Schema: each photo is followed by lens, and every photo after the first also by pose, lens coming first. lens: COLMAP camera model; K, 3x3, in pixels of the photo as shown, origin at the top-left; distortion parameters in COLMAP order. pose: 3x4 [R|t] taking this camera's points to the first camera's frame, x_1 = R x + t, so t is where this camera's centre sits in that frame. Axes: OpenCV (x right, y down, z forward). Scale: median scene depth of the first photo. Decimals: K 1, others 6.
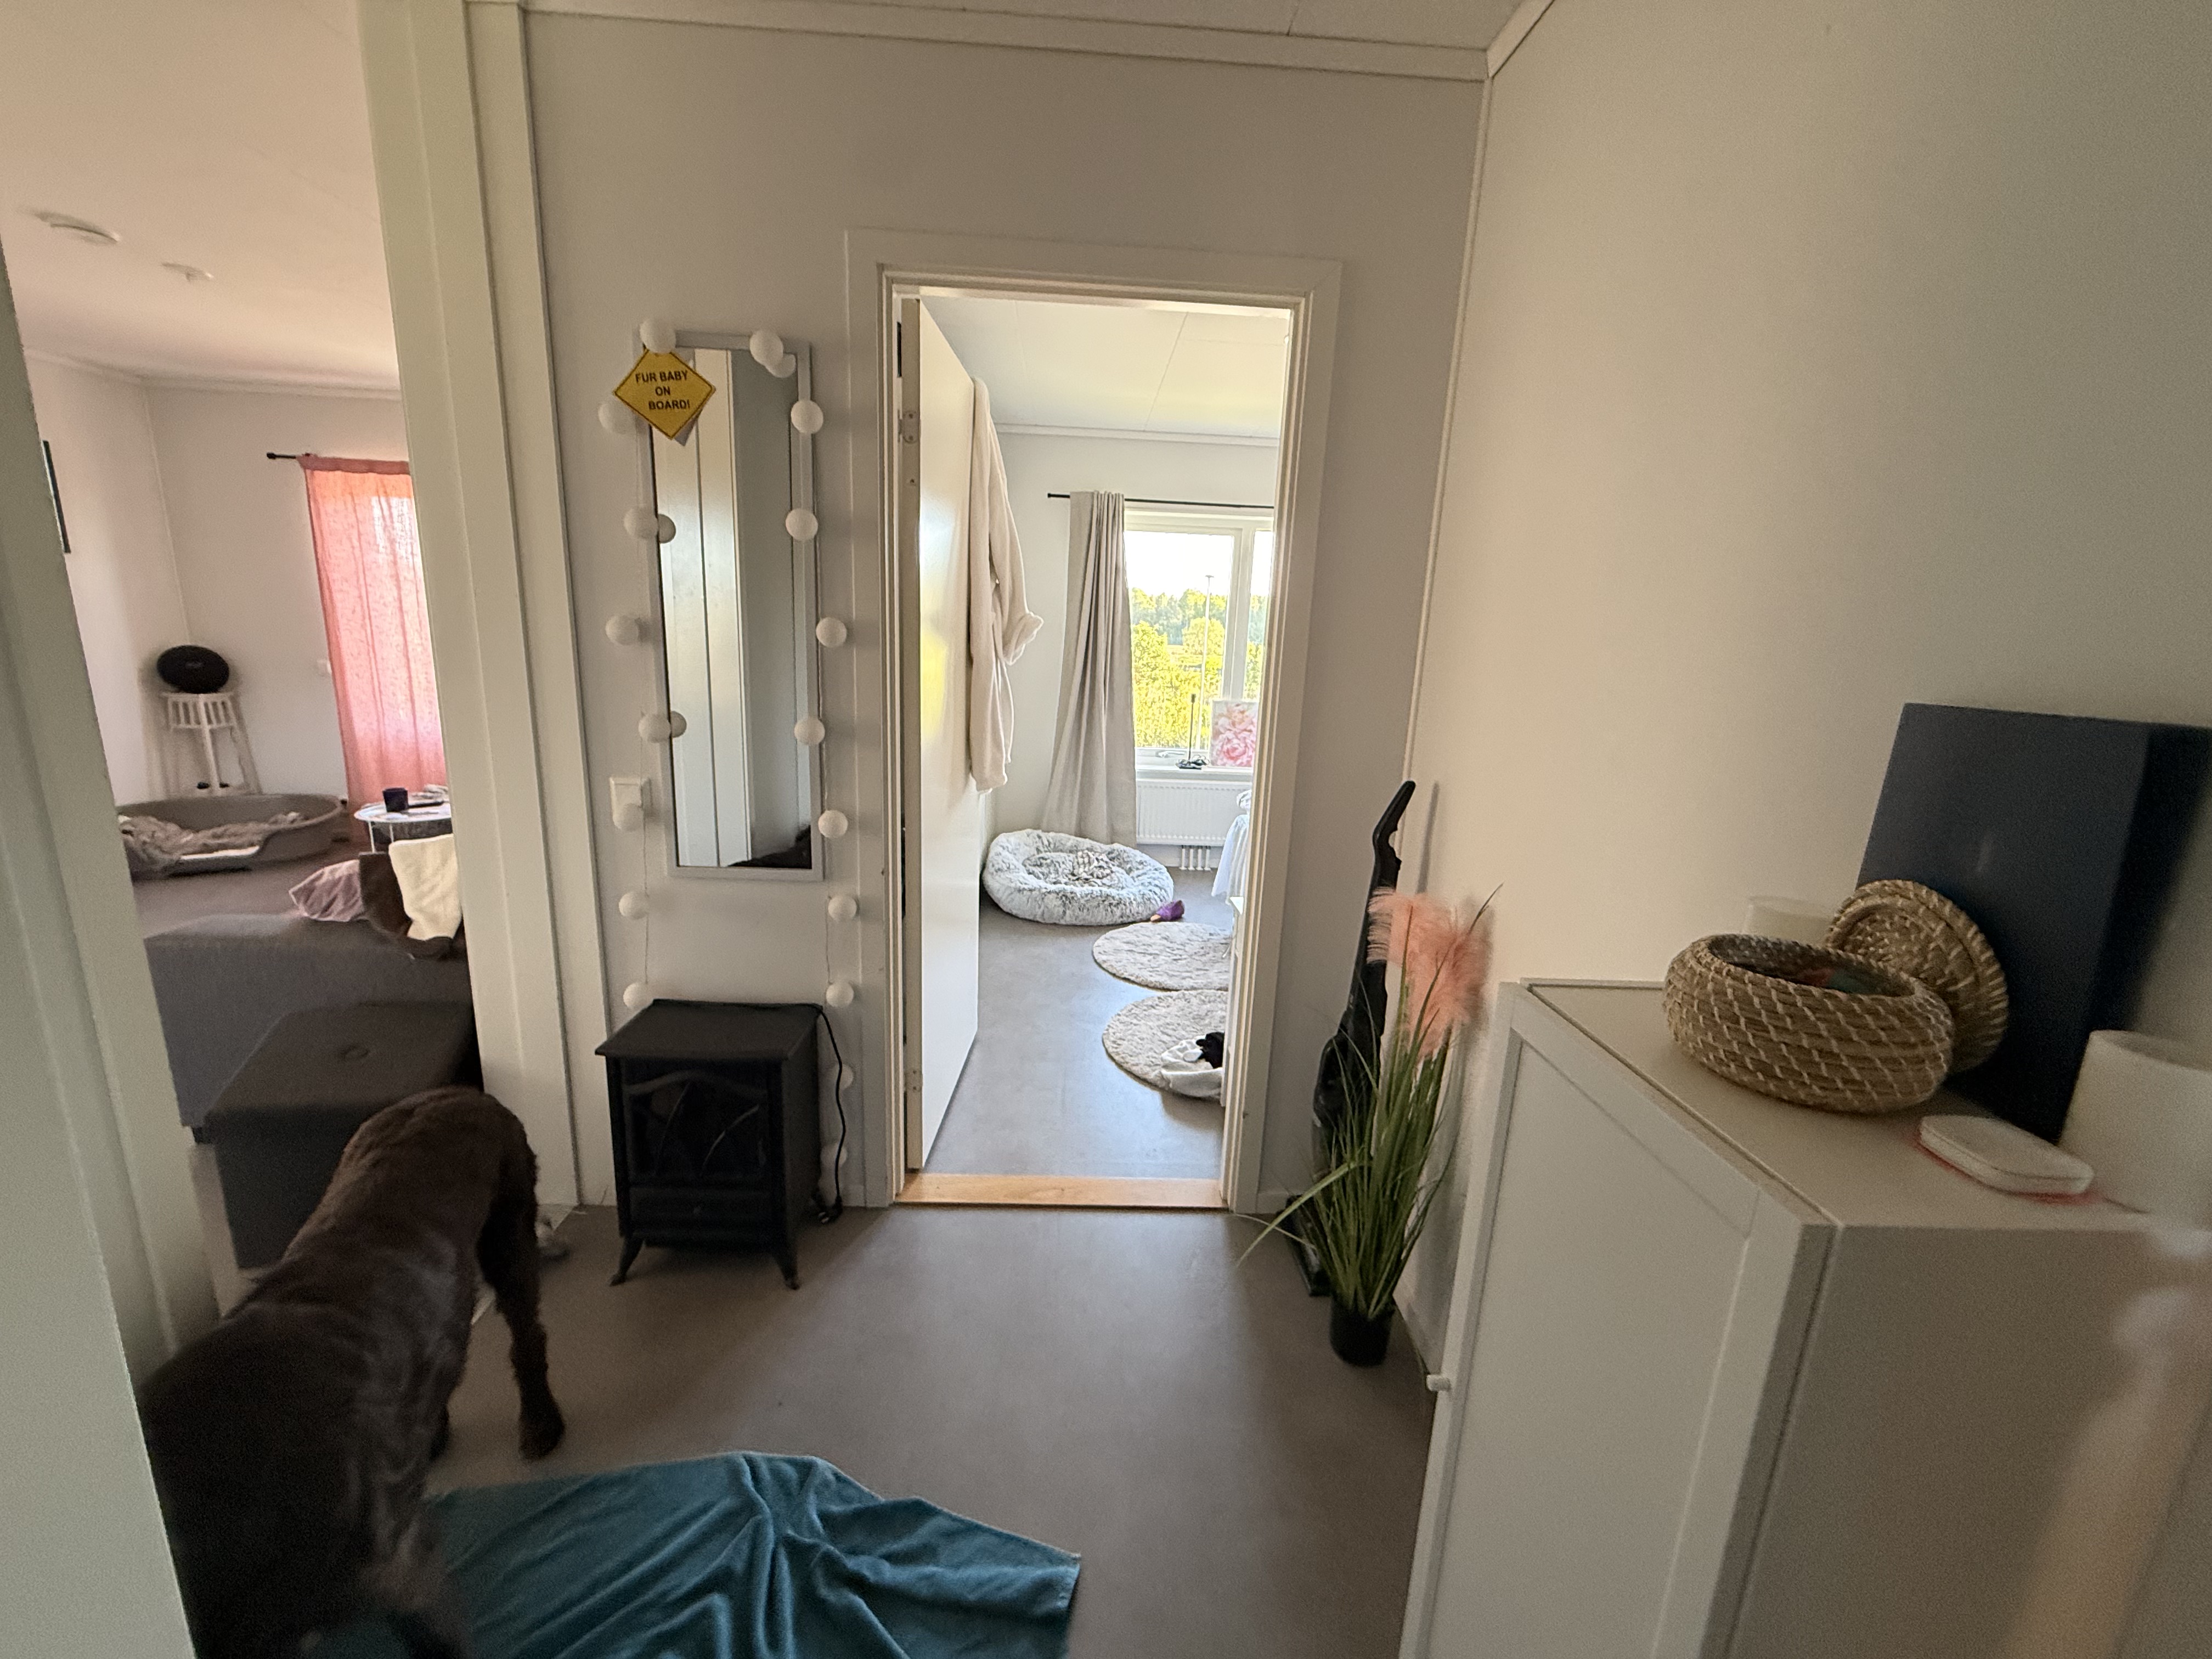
lens RADIAL K [[876.5, 0, 1107.7], [0, 876.5, 822.1], [0, 0, 1]] dist [-0.000884, -0.000299]
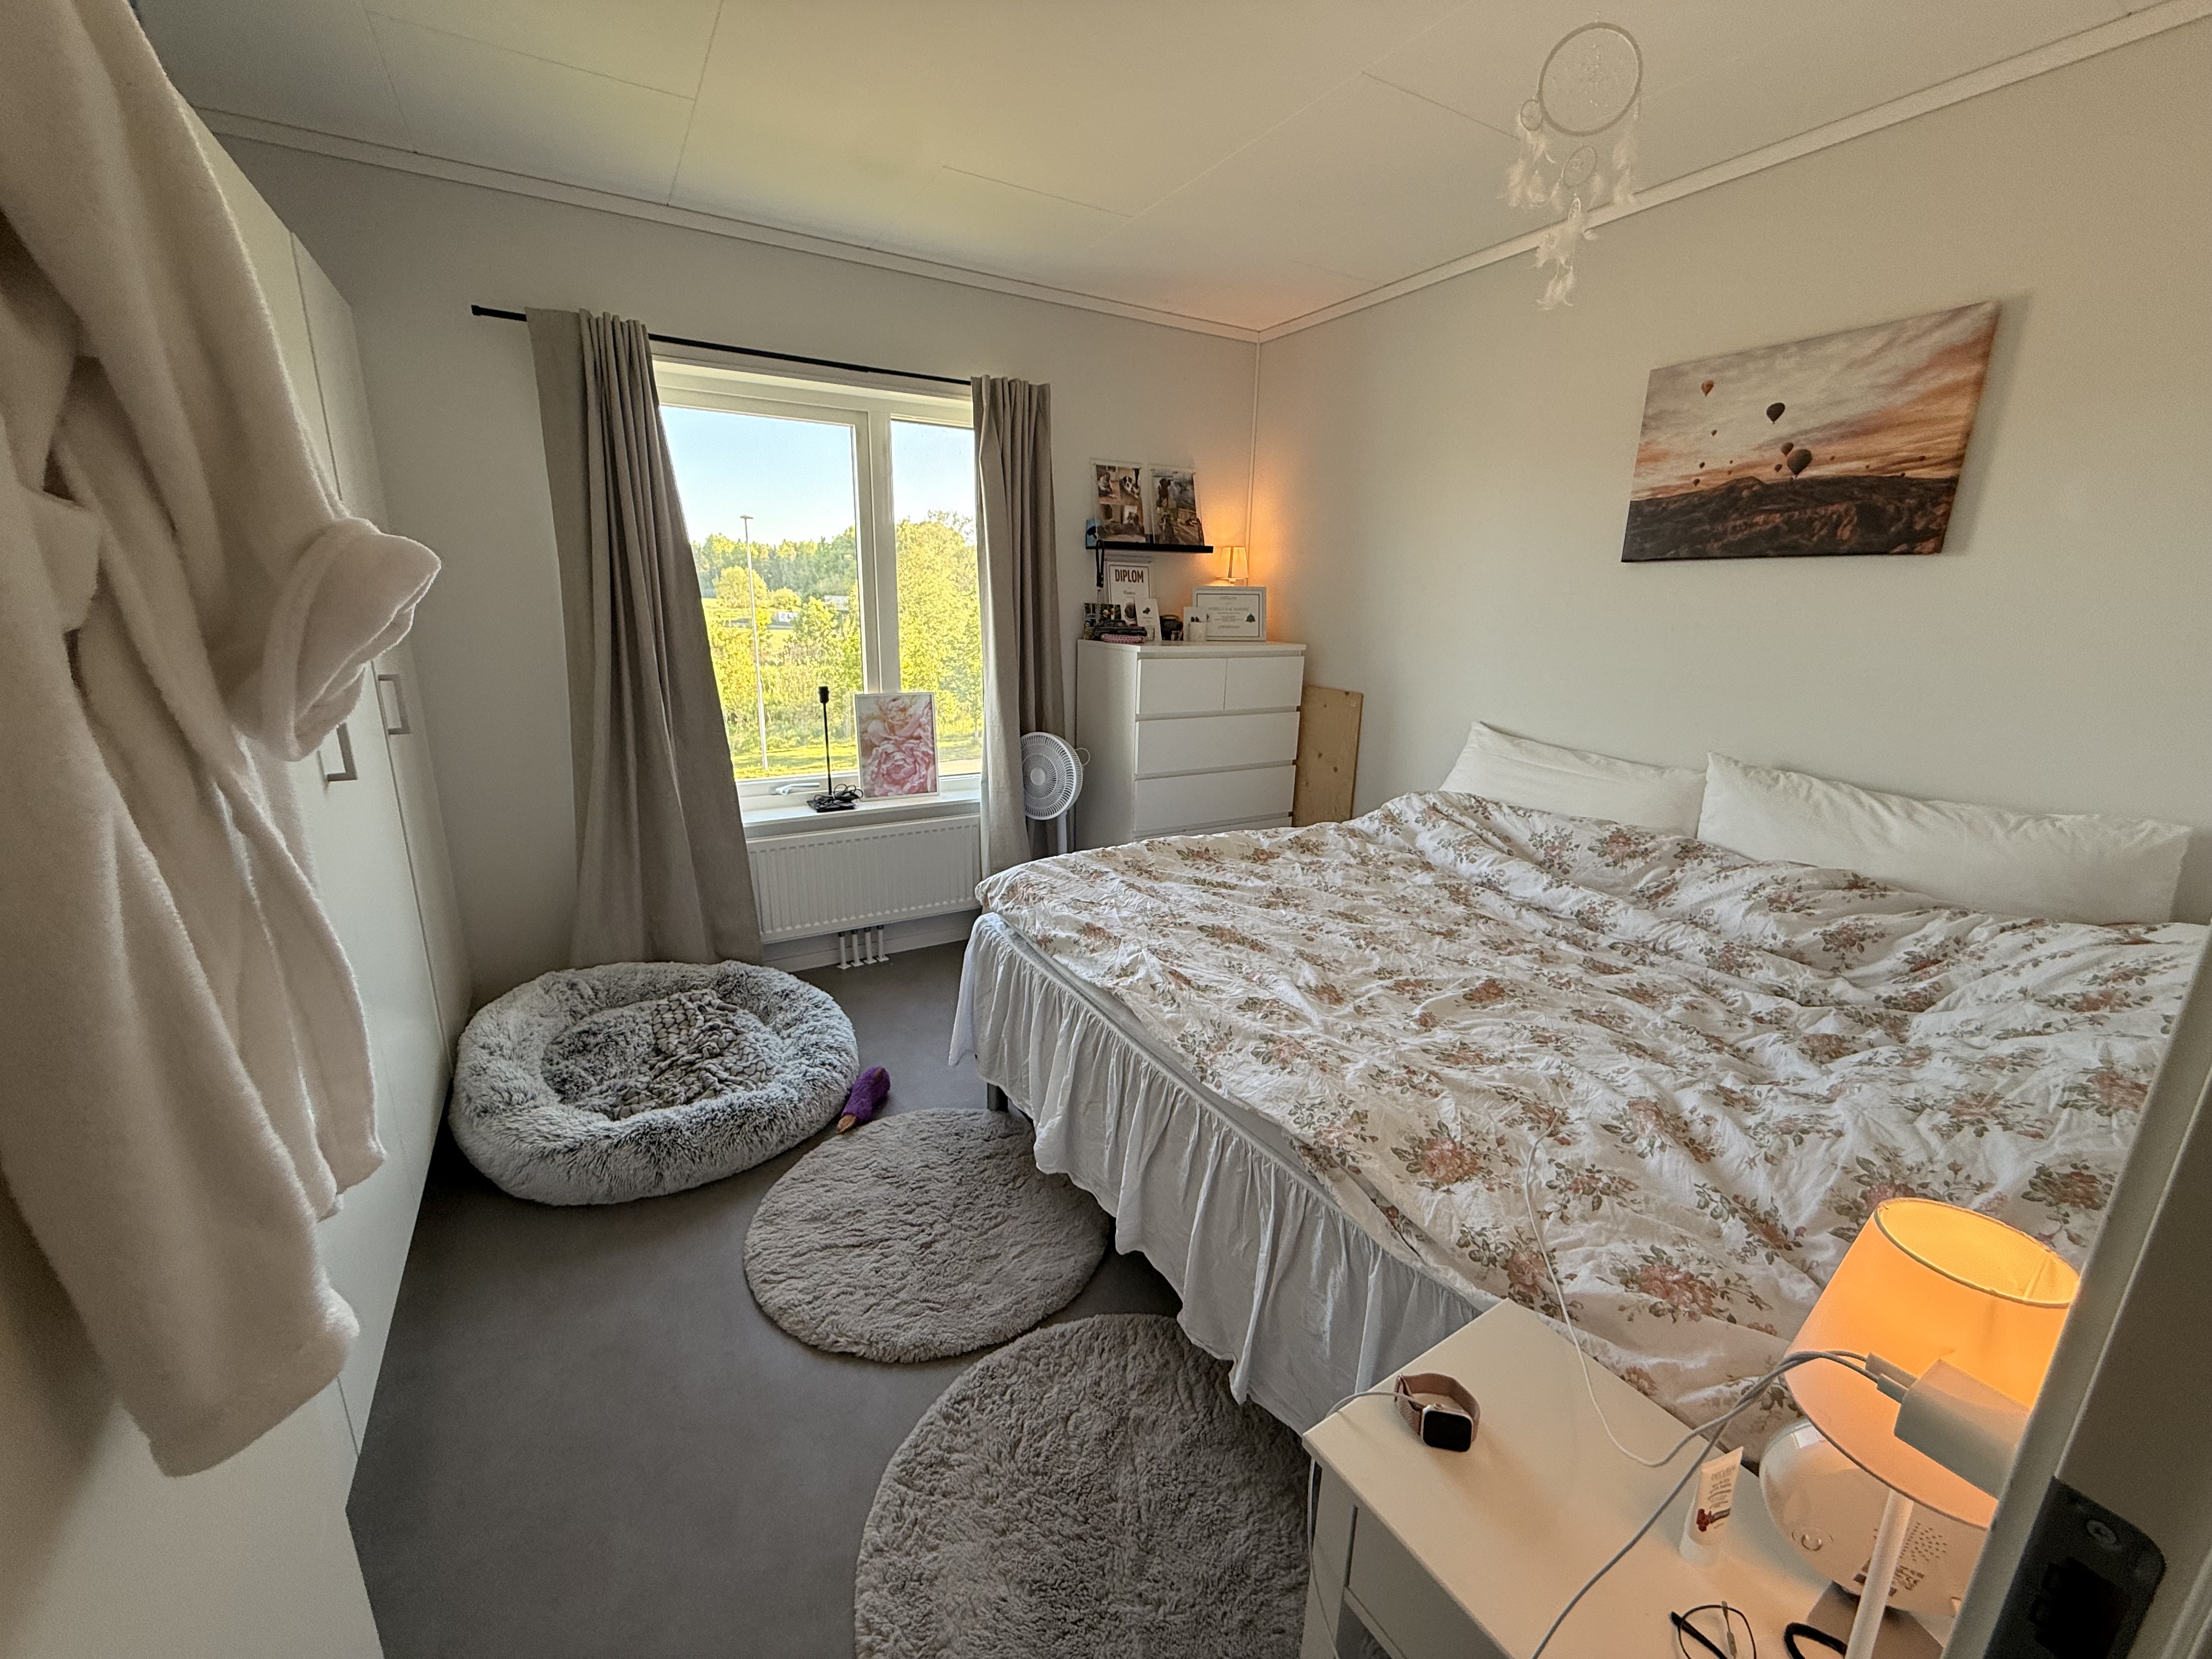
lens RADIAL K [[876.5, 0, 1107.7], [0, 876.5, 822.1], [0, 0, 1]] dist [-0.000884, -0.000299]
pose [[0.880125, -0.146334, 0.451626, -0.019217], [0.120800, 0.989027, 0.085046, -0.091417], [-0.459116, -0.020295, 0.888145, 0.407238]]
